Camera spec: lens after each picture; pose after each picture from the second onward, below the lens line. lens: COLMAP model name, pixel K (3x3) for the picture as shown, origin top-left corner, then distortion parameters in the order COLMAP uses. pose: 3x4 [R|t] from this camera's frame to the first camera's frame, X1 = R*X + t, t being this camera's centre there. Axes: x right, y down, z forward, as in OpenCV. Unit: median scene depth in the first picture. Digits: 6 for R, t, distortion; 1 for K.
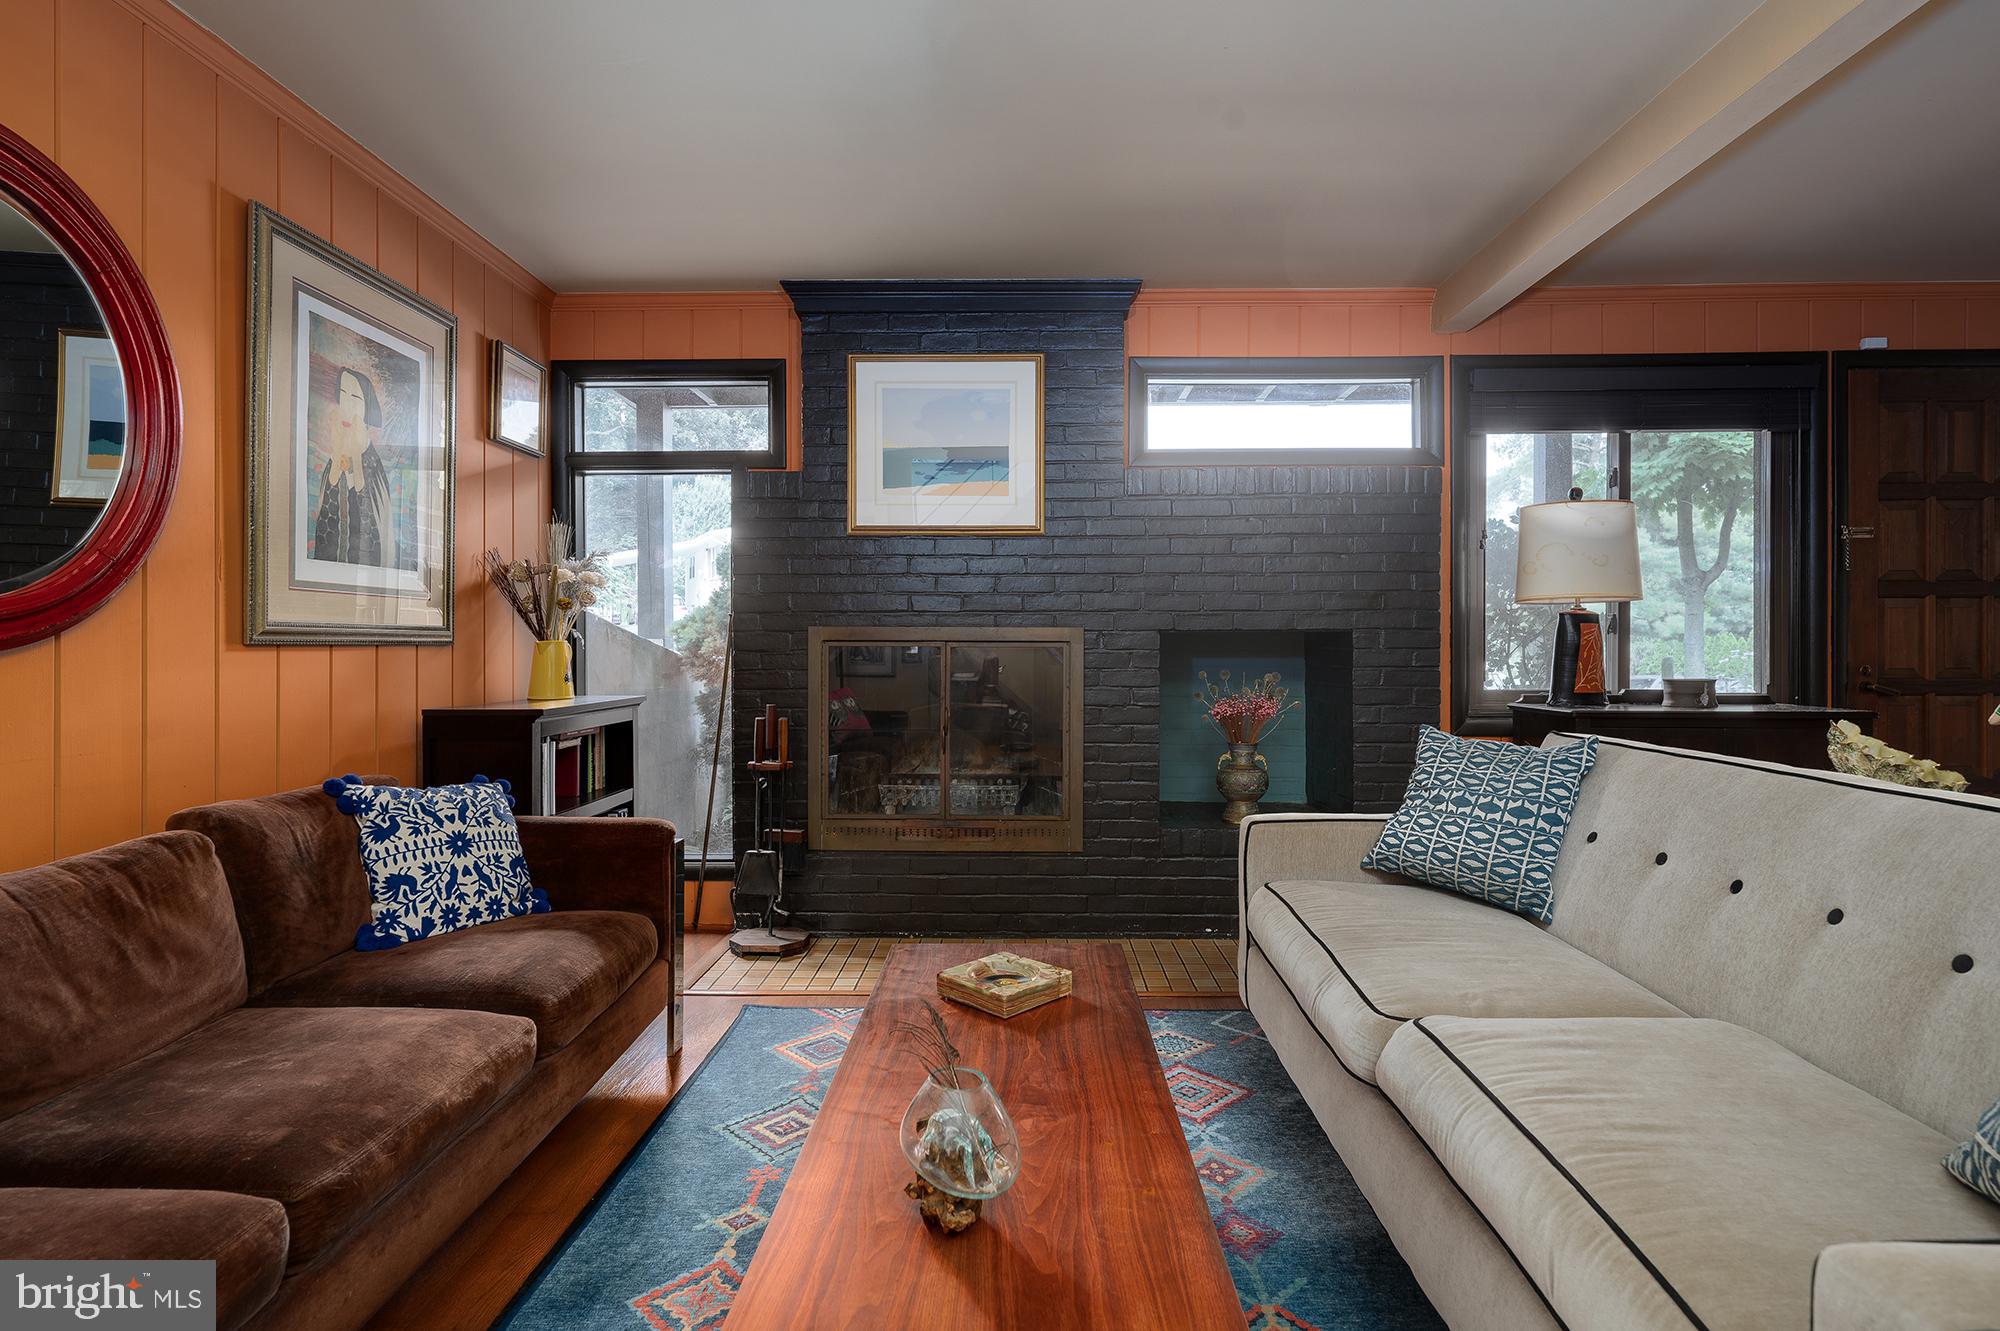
lens RADIAL K [[1024.1, 0, 1006.0], [0, 1024.1, 665.6], [0, 0, 1]] dist [0.002983, -0.001865]
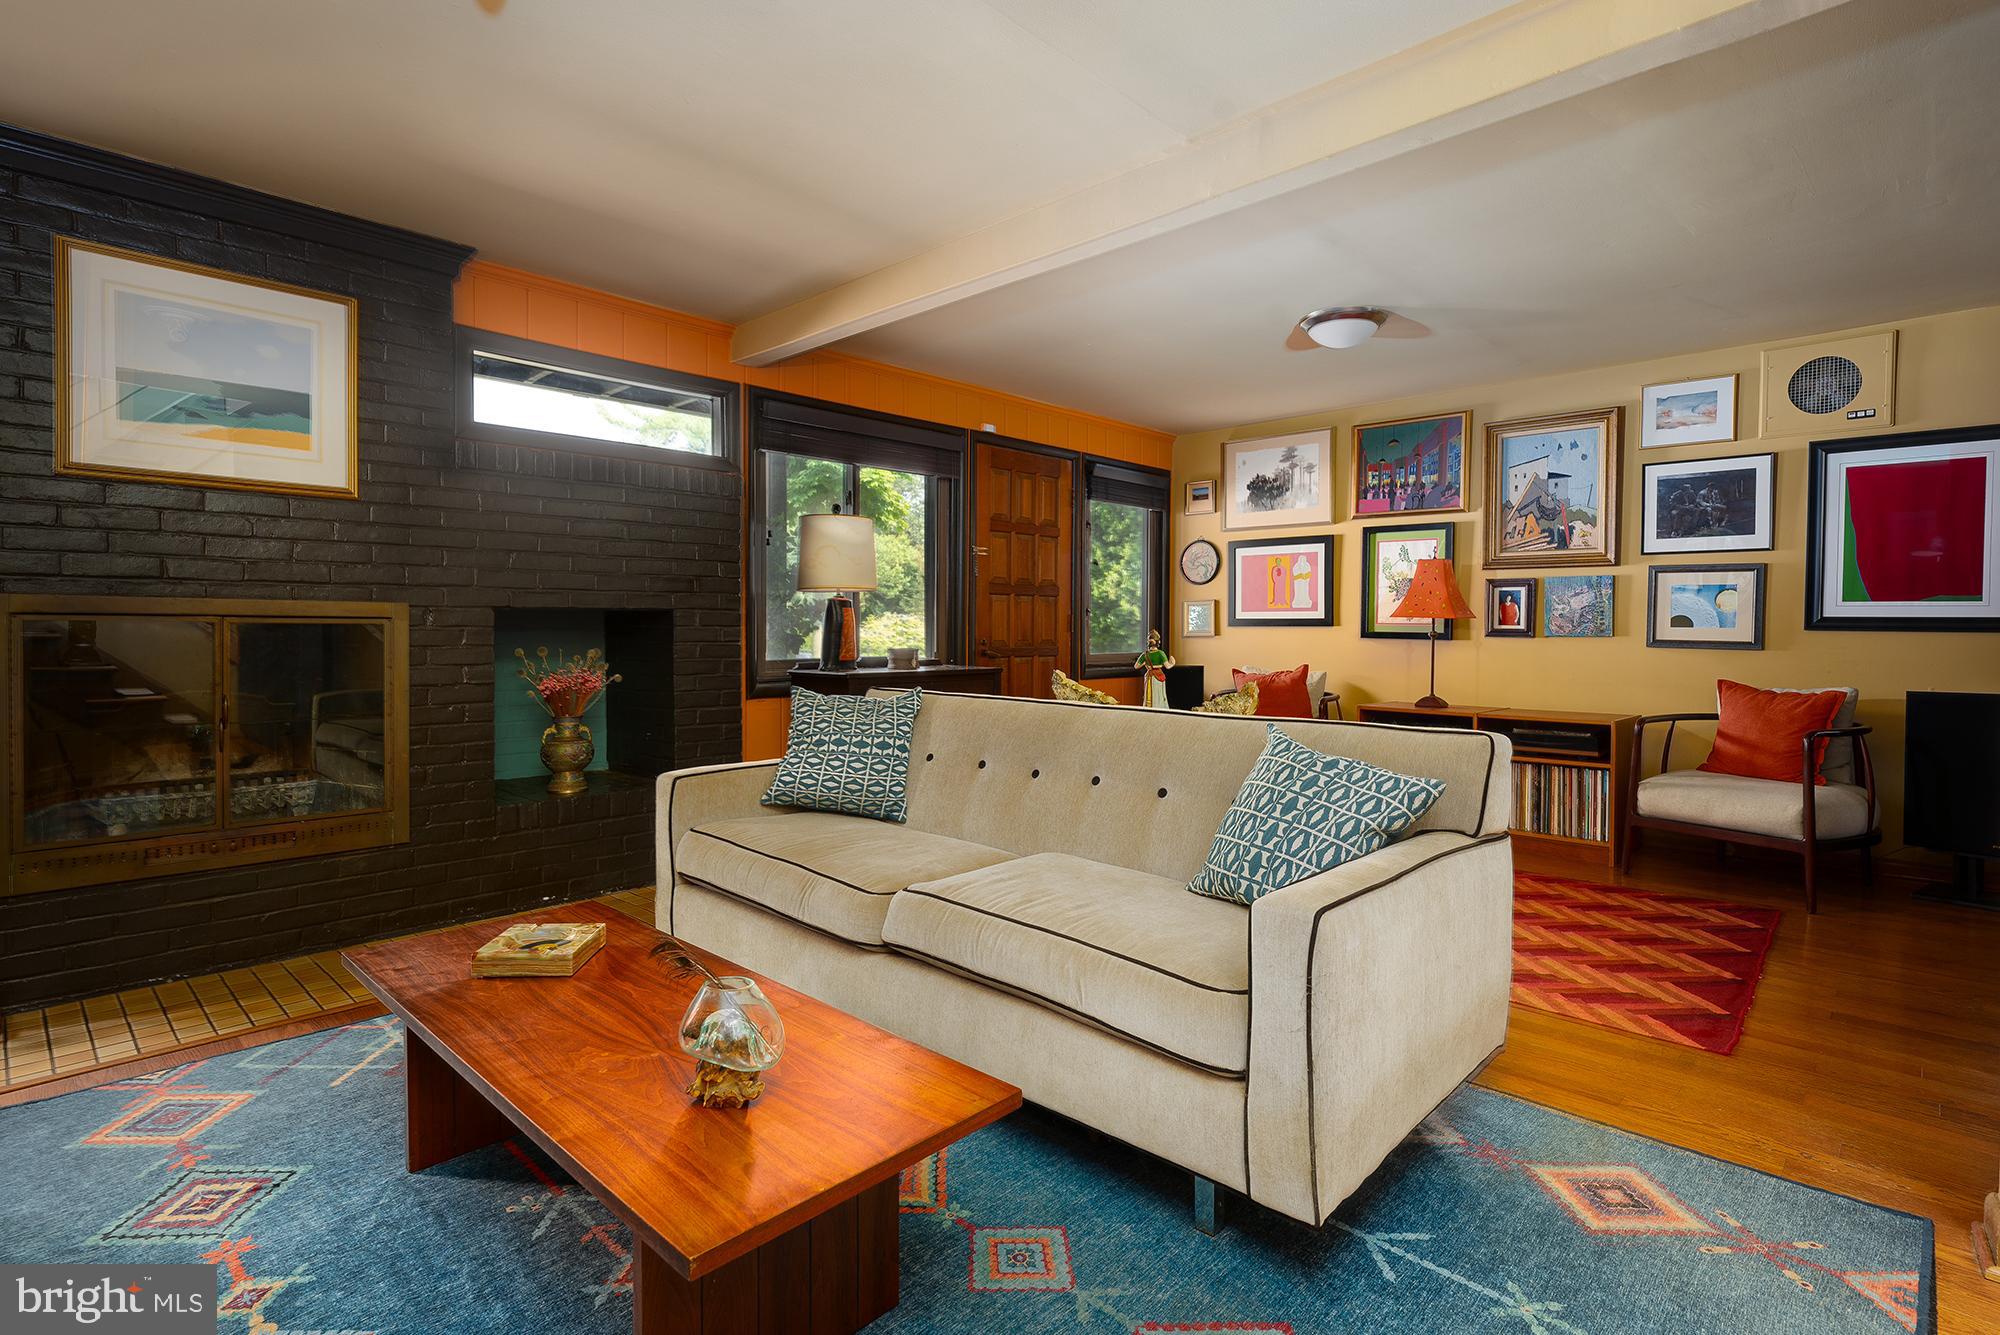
lens RADIAL K [[969.9, 0, 998.7], [0, 969.9, 651.7], [0, 0, 1]] dist [0.005648, -0.000130]
pose [[0.682857, -0.015770, 0.730381, -0.210537], [0.008928, 0.999872, 0.013242, 0.000855], [-0.730497, -0.002522, 0.682911, -0.002215]]
